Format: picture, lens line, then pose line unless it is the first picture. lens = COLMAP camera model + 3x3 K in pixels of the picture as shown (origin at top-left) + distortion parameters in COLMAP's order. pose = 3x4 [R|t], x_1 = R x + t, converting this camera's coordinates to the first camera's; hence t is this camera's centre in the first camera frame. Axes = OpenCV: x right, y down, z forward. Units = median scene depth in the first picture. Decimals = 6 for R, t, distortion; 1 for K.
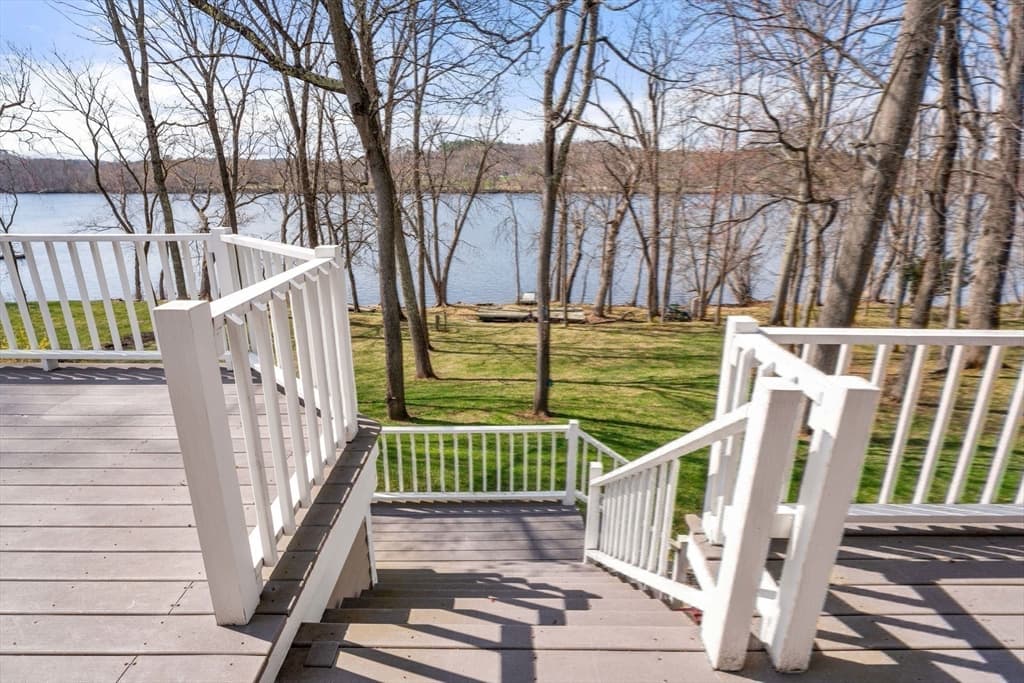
lens RADIAL K [[514.4, 0, 511.7], [0, 514.4, 341.5], [0, 0, 1]] dist [0.000083, 0.000041]
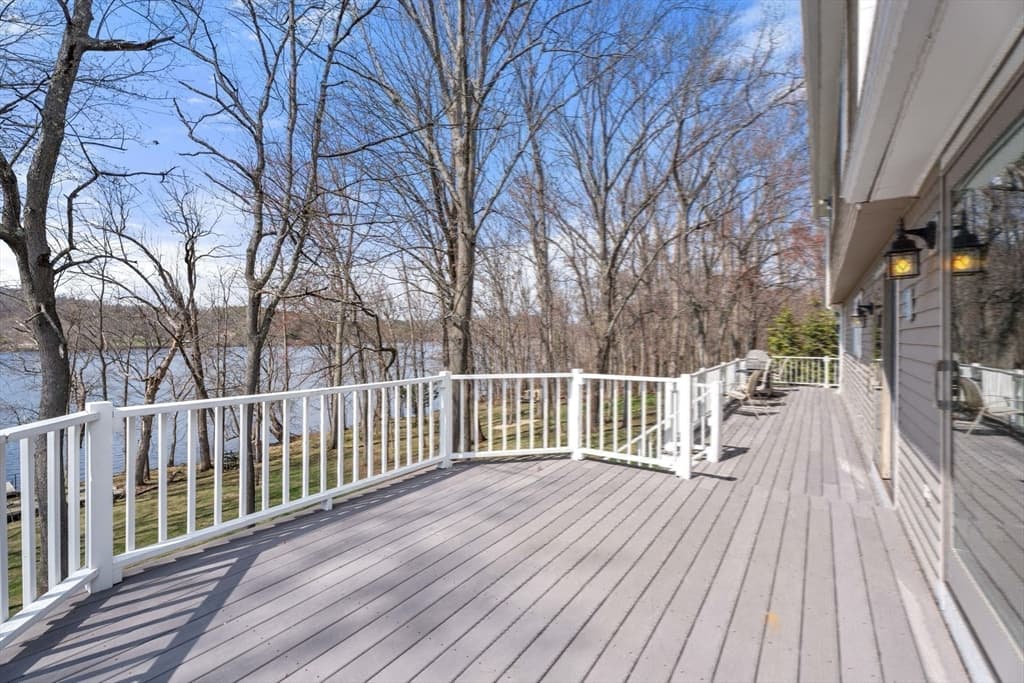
lens RADIAL K [[458.1, 0, 513.4], [0, 458.1, 338.6], [0, 0, 1]] dist [0.004196, 0.000195]
pose [[0.556888, -0.009940, 0.830528, -0.189267], [0.251469, 0.955016, -0.157186, -0.004916], [-0.791605, 0.296387, 0.534337, 0.006760]]
